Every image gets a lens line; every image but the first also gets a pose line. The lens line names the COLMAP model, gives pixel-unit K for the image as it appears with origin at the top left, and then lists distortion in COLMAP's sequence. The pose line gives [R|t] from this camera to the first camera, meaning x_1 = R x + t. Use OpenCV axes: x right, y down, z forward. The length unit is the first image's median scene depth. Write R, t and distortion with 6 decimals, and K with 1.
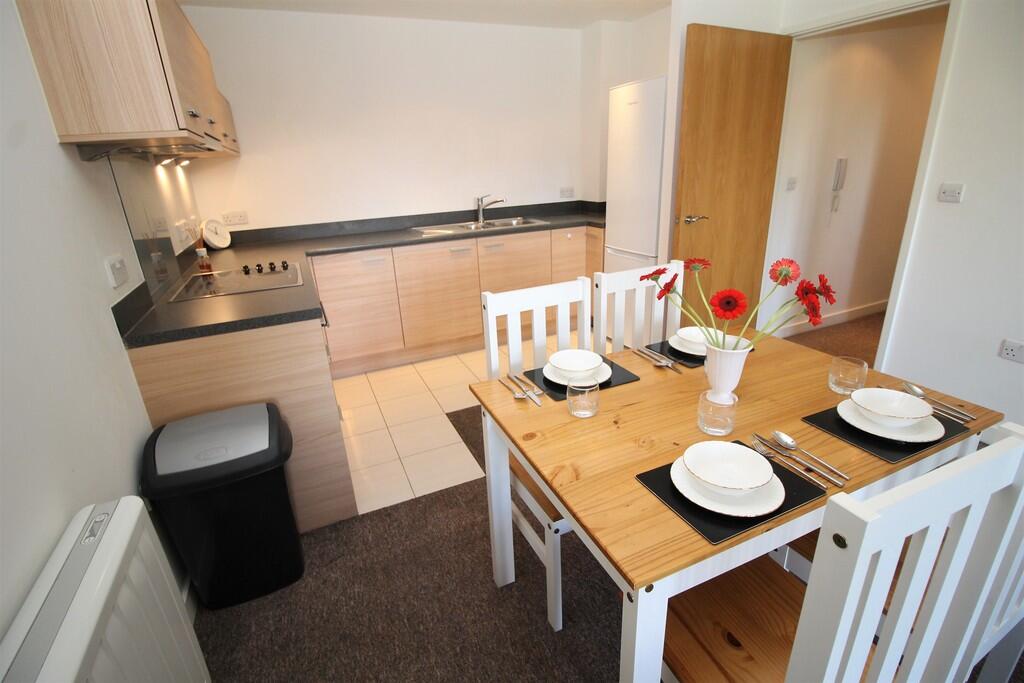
lens RADIAL K [[490.4, 0, 517.2], [0, 490.4, 348.3], [0, 0, 1]] dist [-0.000951, 0.000085]
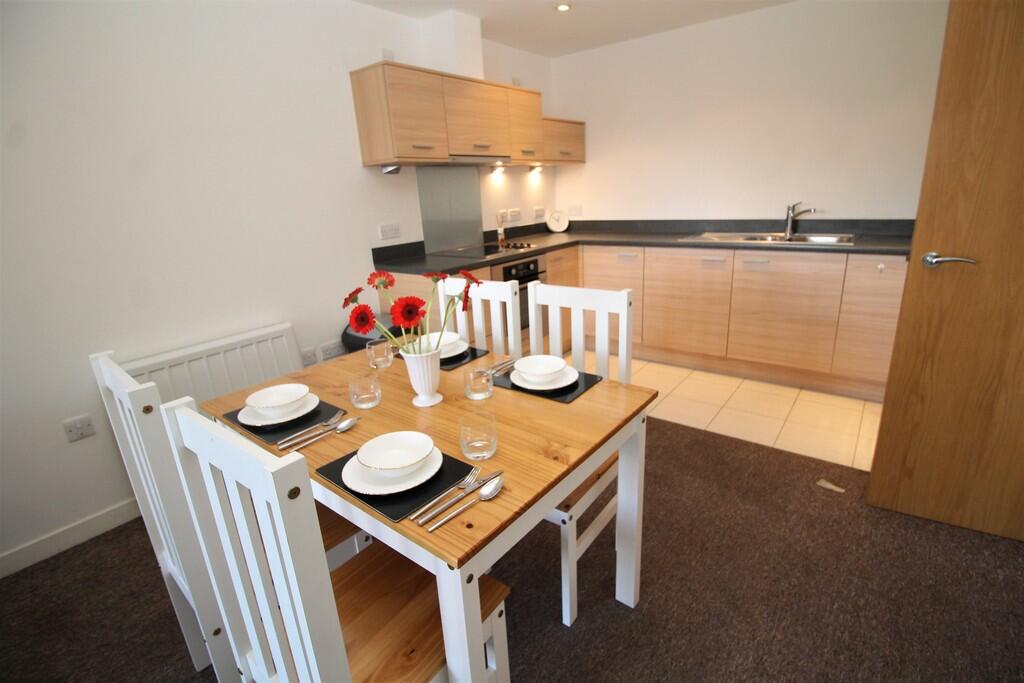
lens RADIAL K [[490.4, 0, 517.2], [0, 490.4, 348.3], [0, 0, 1]] dist [-0.000951, 0.000085]
pose [[0.472024, 0.298634, -0.829464, 0.537294], [-0.291476, 0.940830, 0.172859, -0.099222], [0.832007, 0.160175, 0.531139, 0.238713]]
